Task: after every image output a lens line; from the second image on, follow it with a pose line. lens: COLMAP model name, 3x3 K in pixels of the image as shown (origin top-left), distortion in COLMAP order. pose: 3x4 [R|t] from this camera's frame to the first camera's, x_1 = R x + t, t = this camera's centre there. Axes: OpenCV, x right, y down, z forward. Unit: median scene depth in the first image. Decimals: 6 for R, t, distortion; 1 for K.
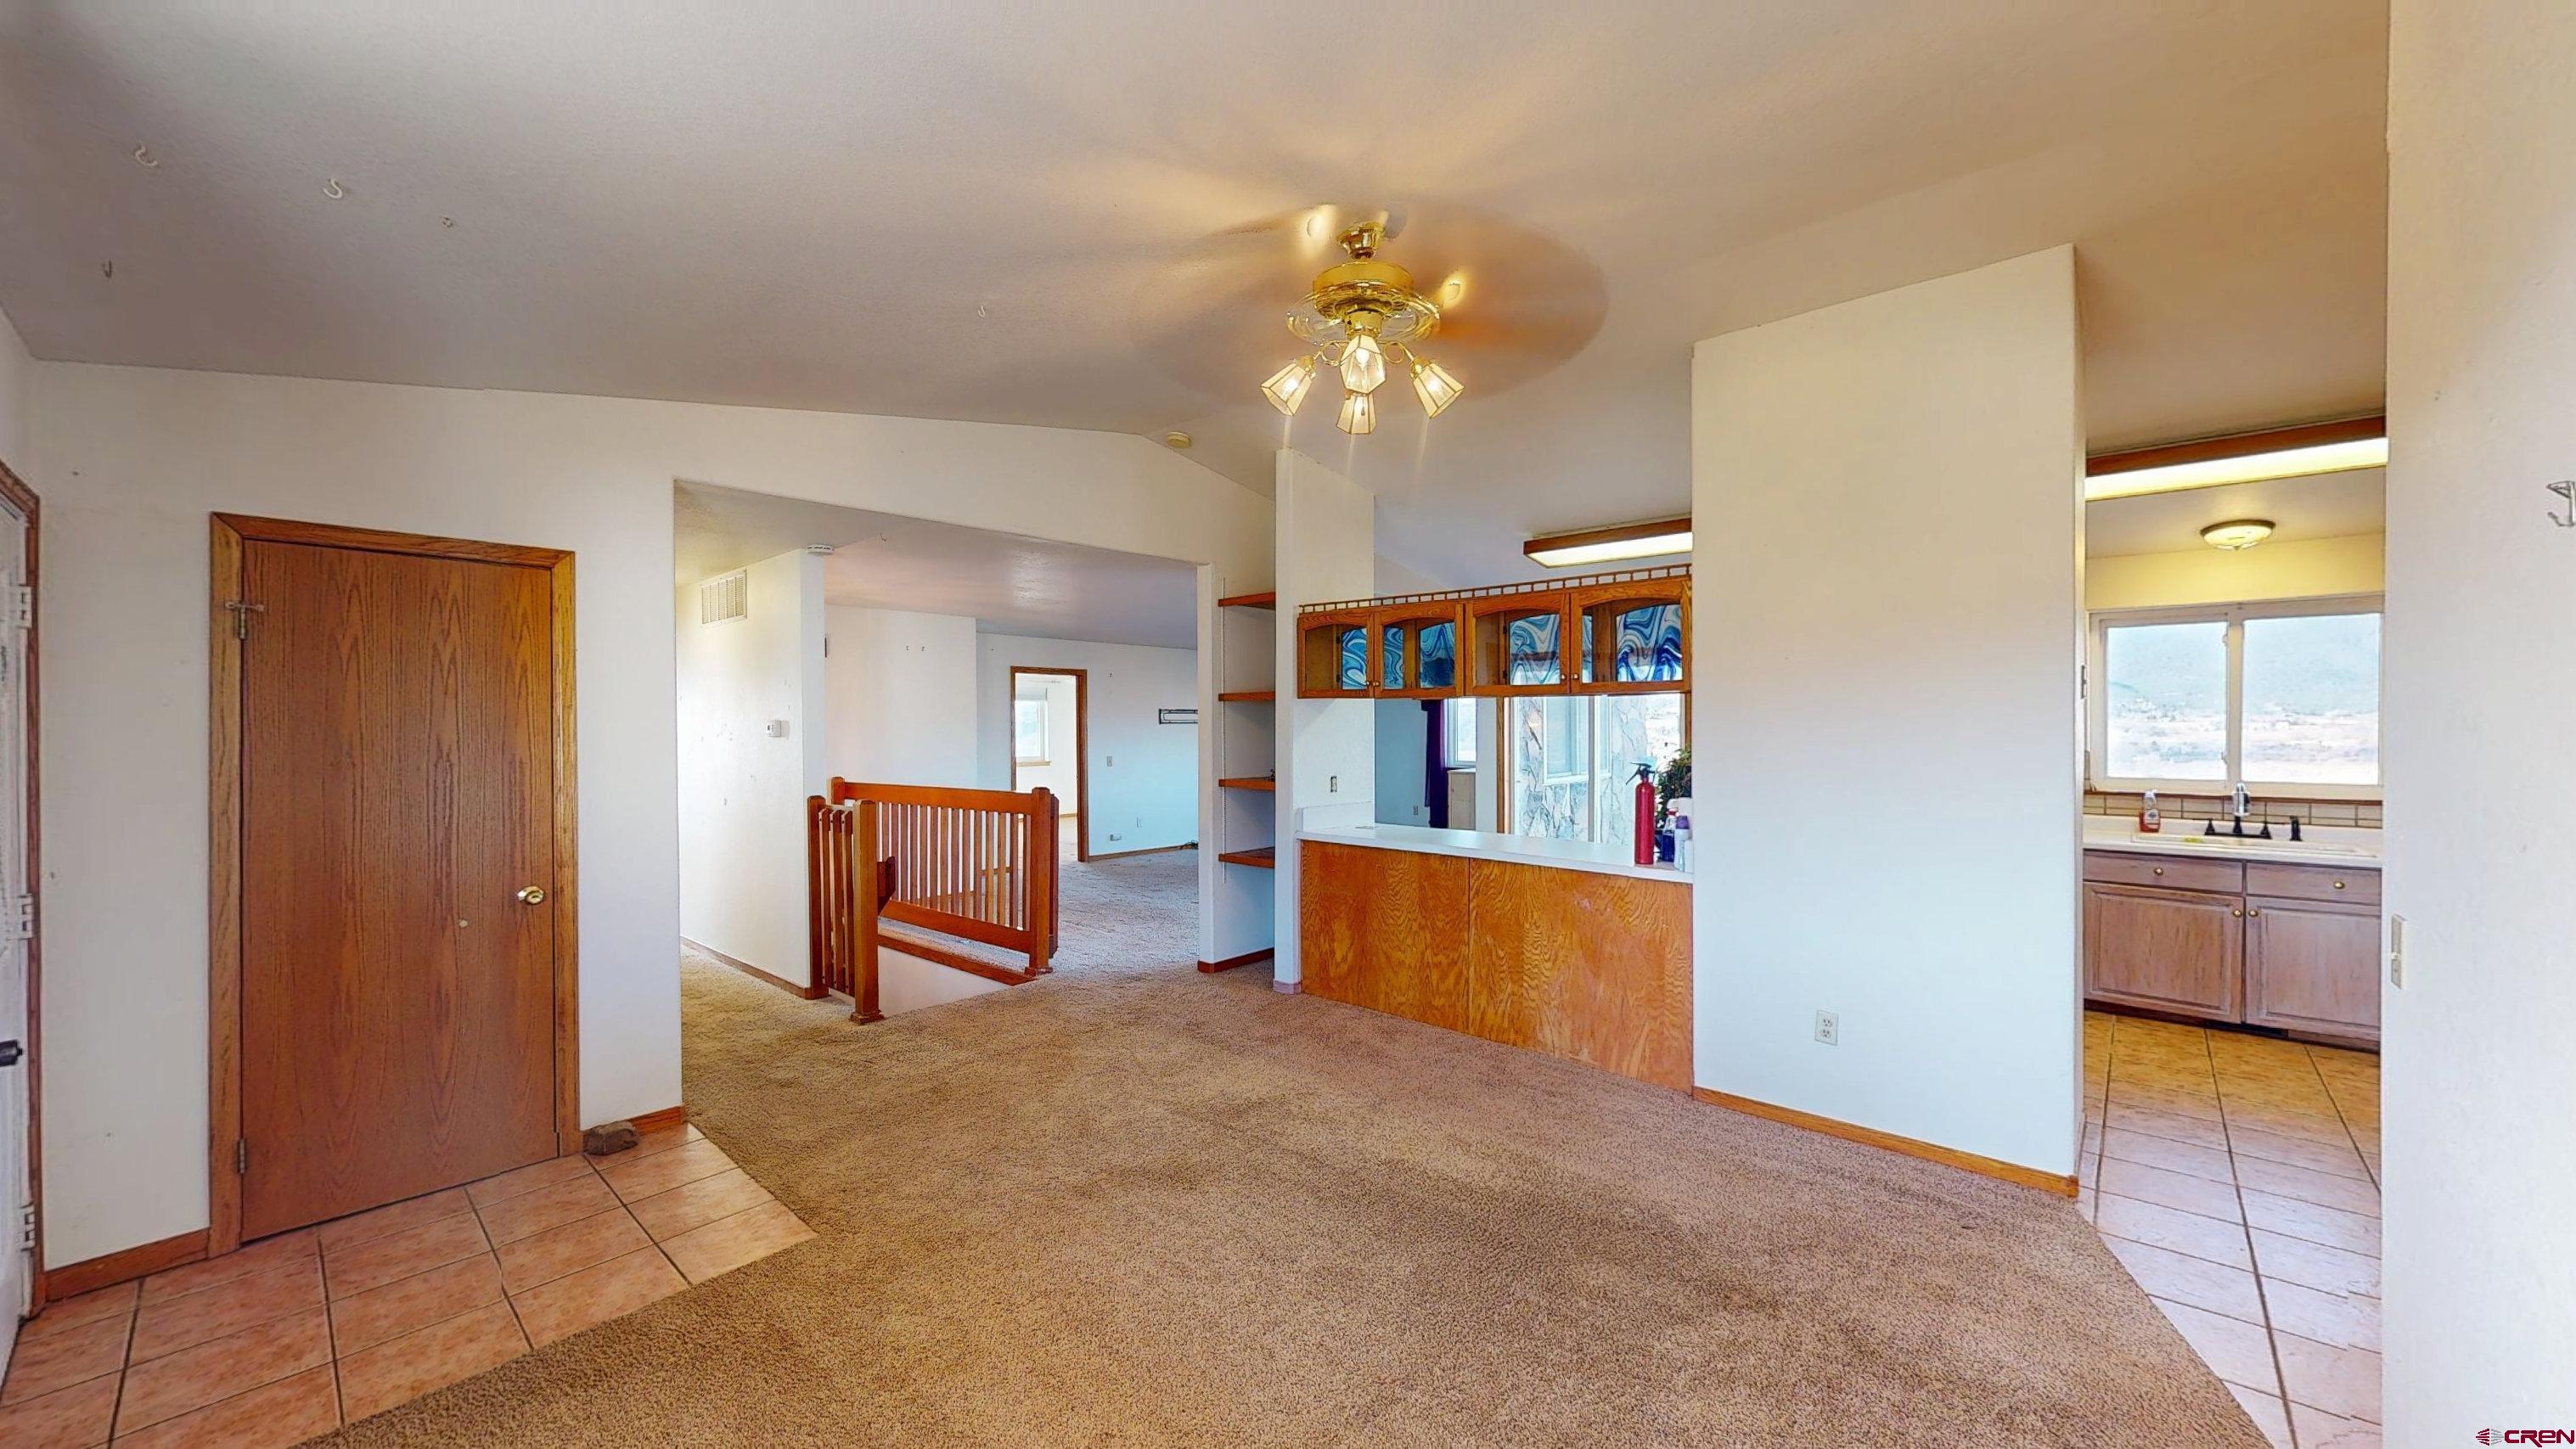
lens RADIAL K [[946.6, 0, 1285.5], [0, 946.6, 728.7], [0, 0, 1]] dist [0.000239, 0.000087]
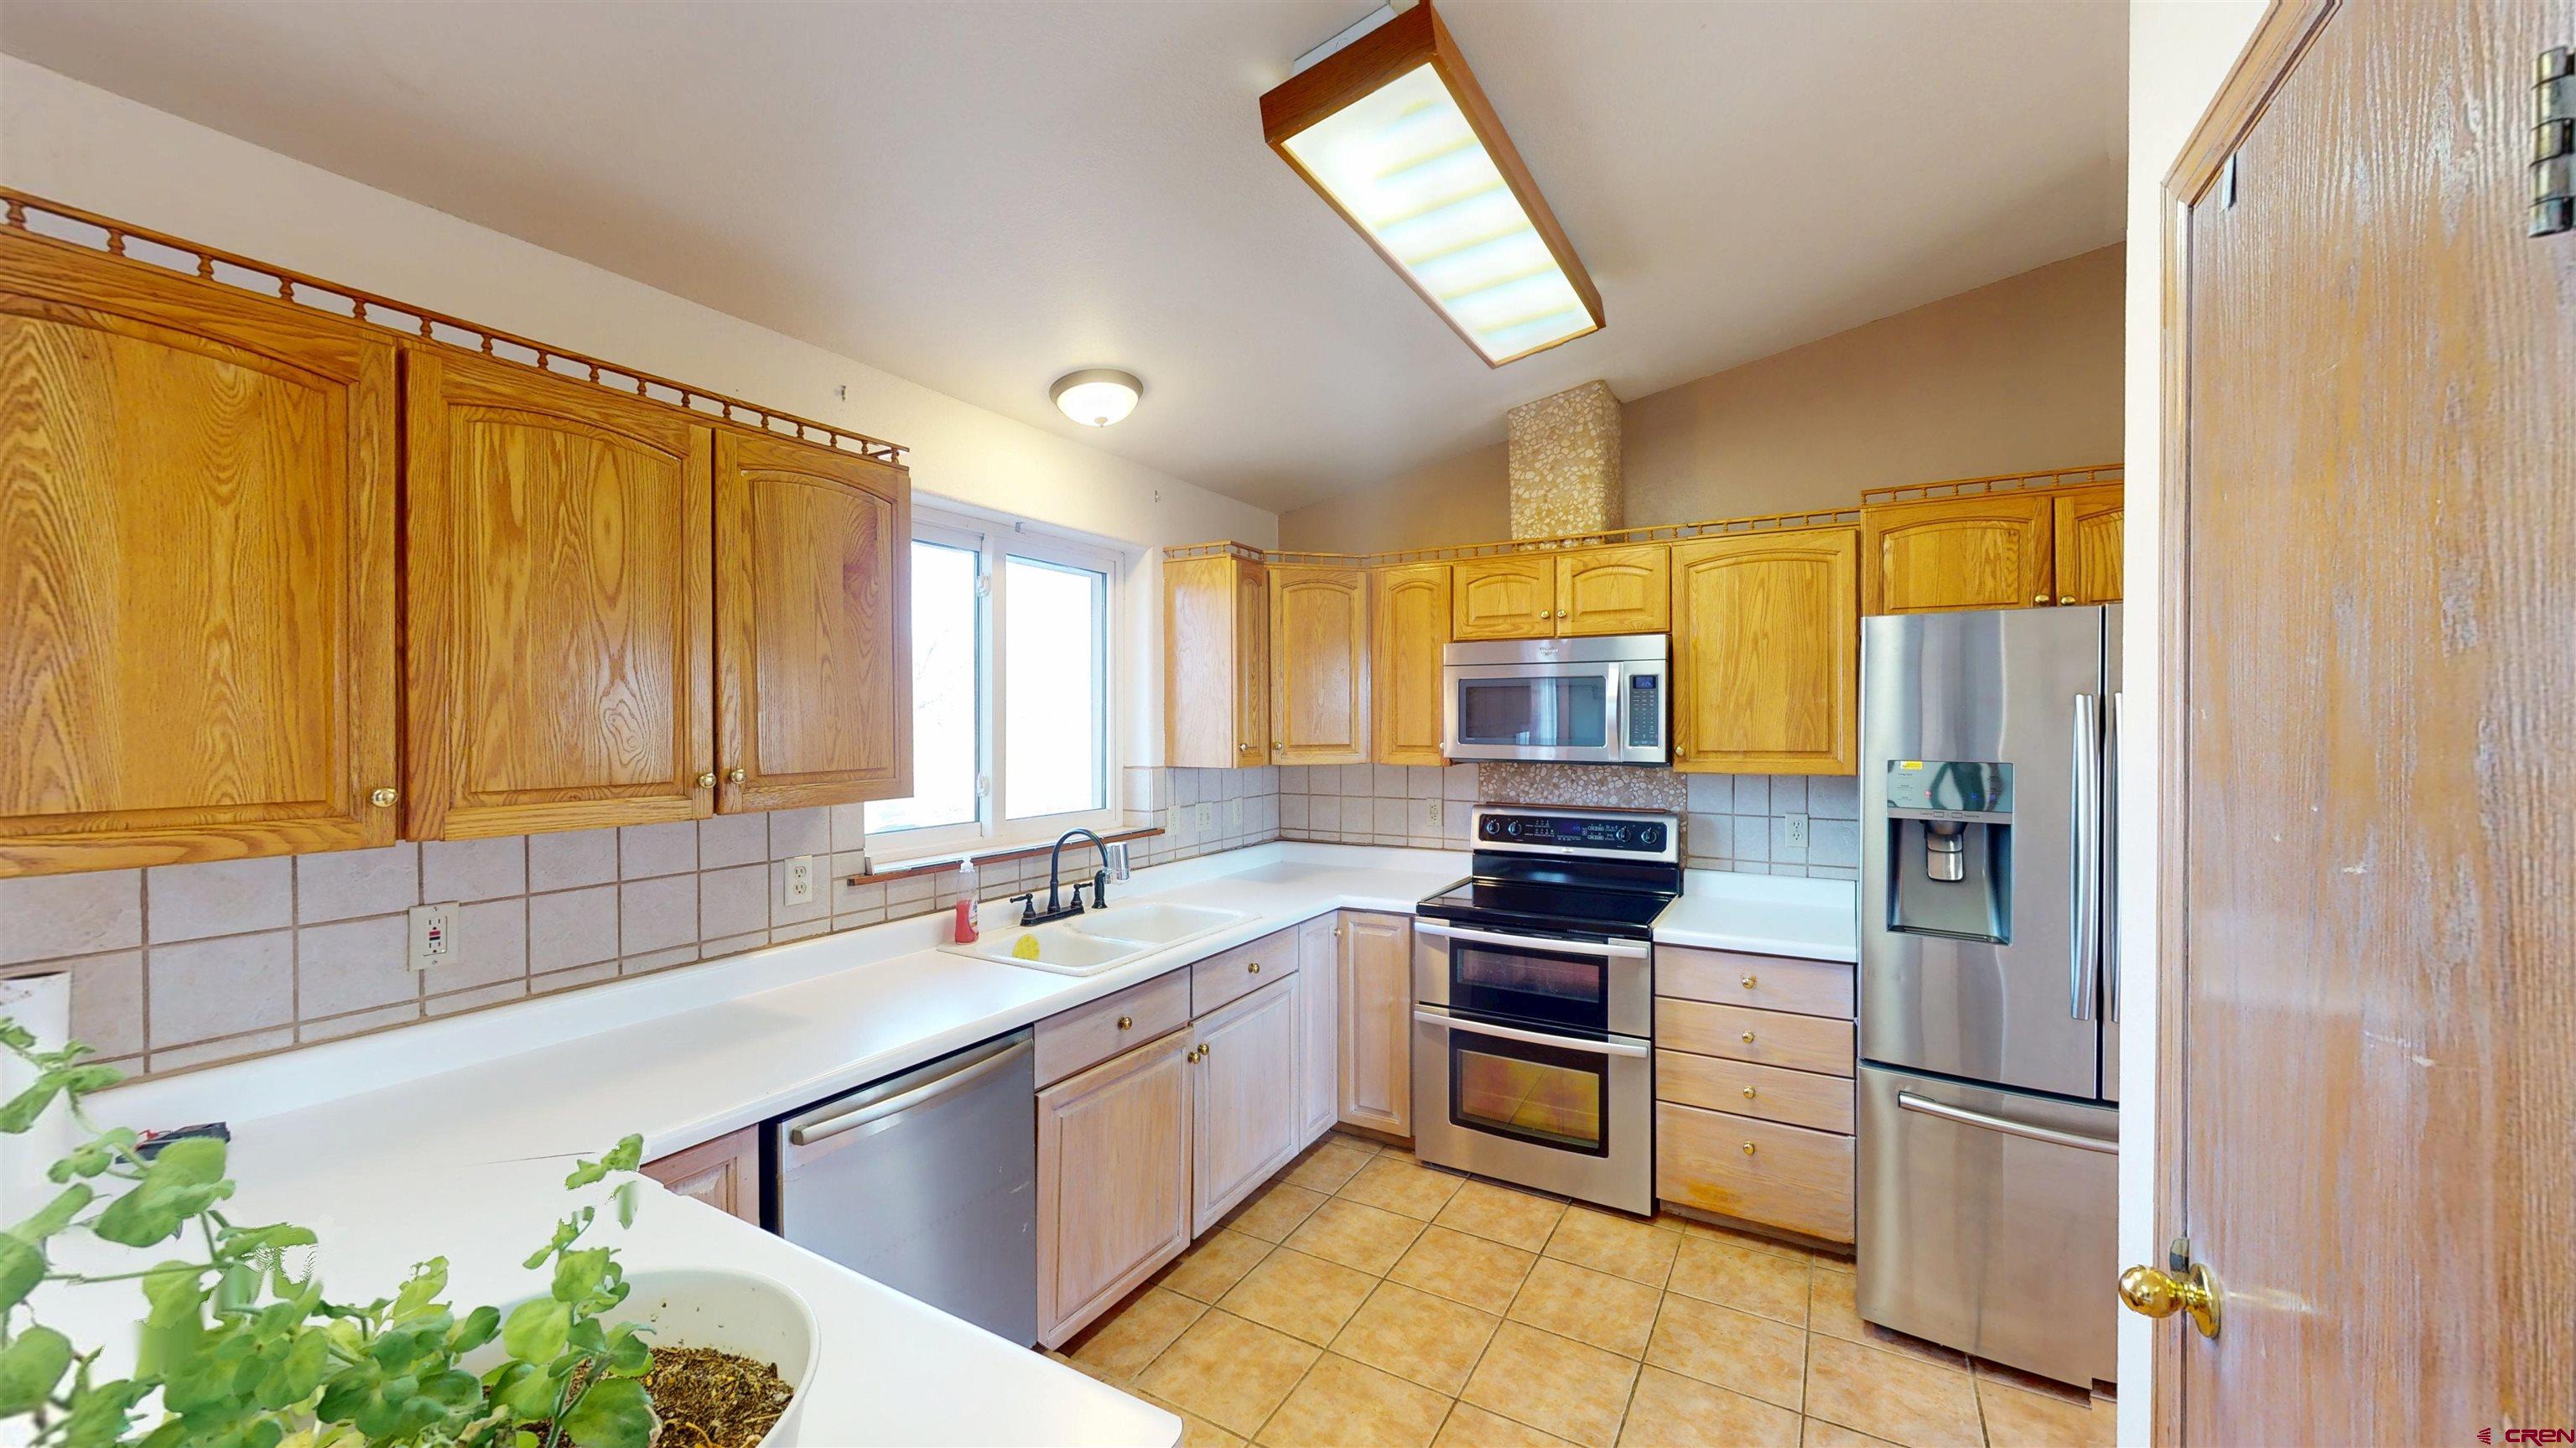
lens RADIAL K [[946.7, 0, 1285.5], [0, 946.7, 728.2], [0, 0, 1]] dist [0.000239, 0.000087]
pose [[-0.198348, -0.009217, 0.980088, 0.448603], [0.007380, 0.999913, 0.010897, -0.009331], [-0.980104, 0.009395, -0.198263, 1.080931]]
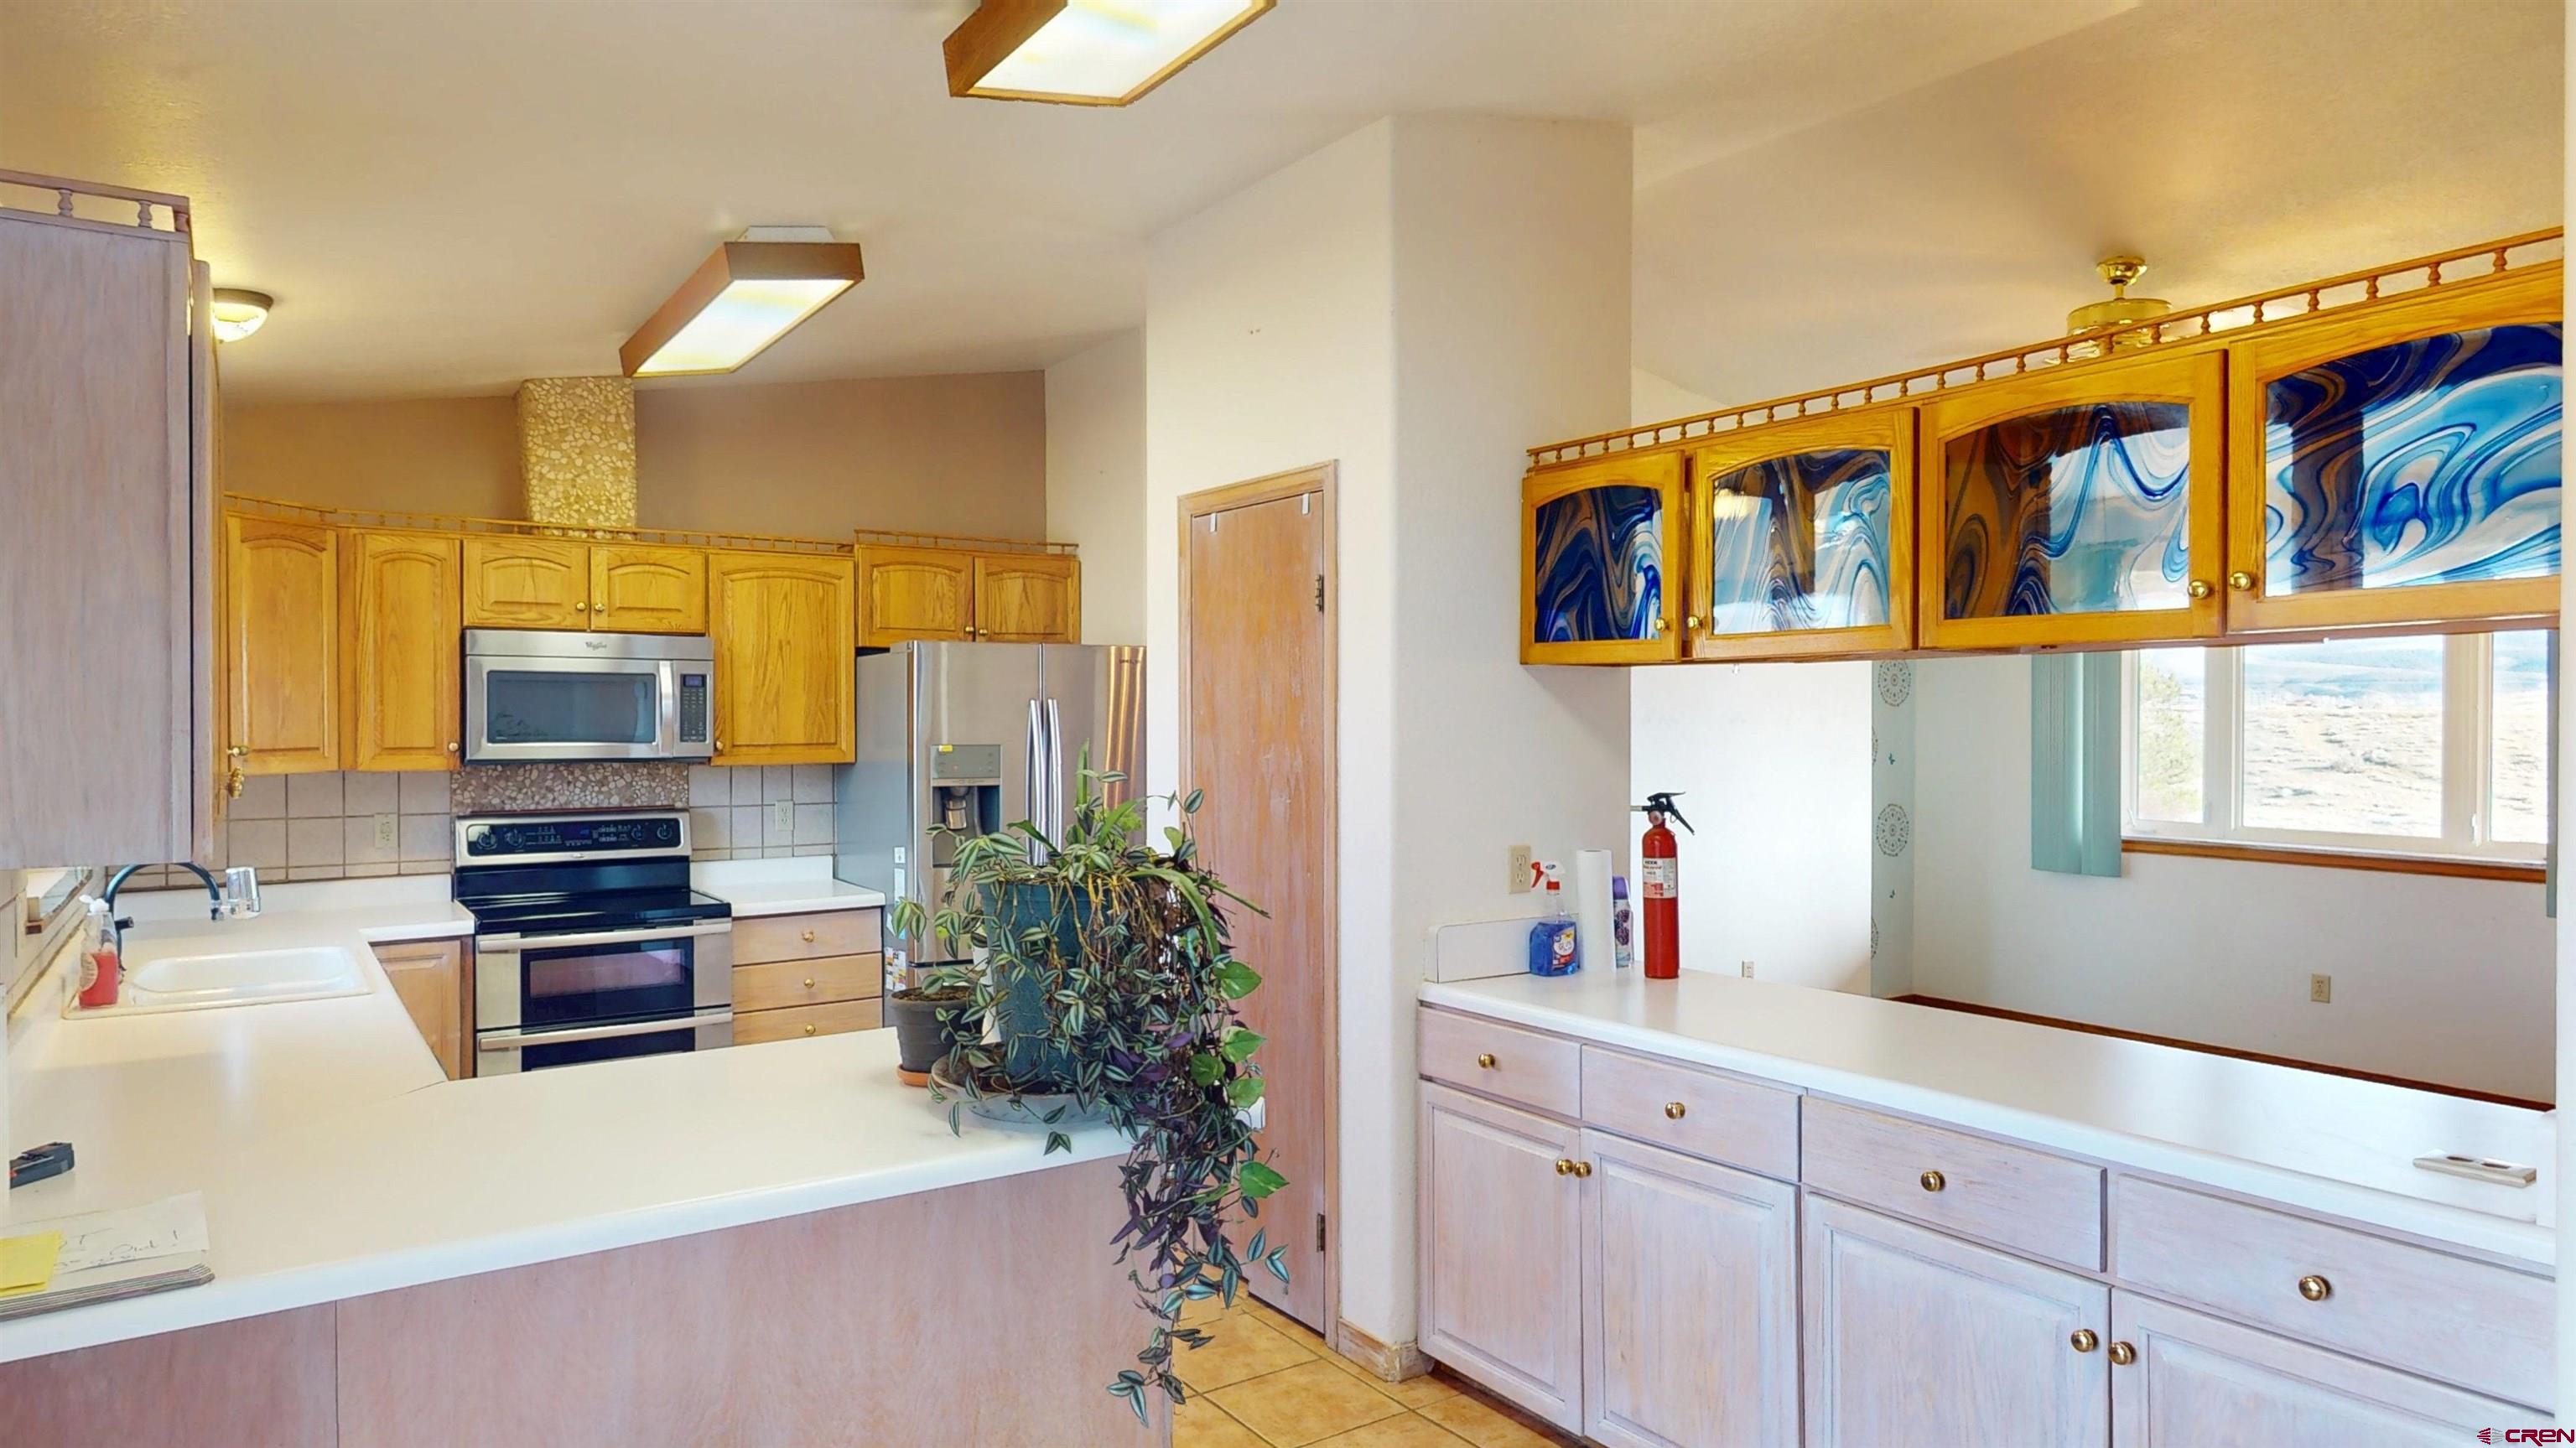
lens RADIAL K [[1546.8, 0, 1292.5], [0, 1546.8, 731.3], [0, 0, 1]] dist [-0.001104, 0.000200]
pose [[-0.969997, -0.002171, 0.243108, 0.339060], [0.001819, 0.999867, 0.016188, -0.013067], [-0.243111, 0.016144, -0.969864, 1.722170]]
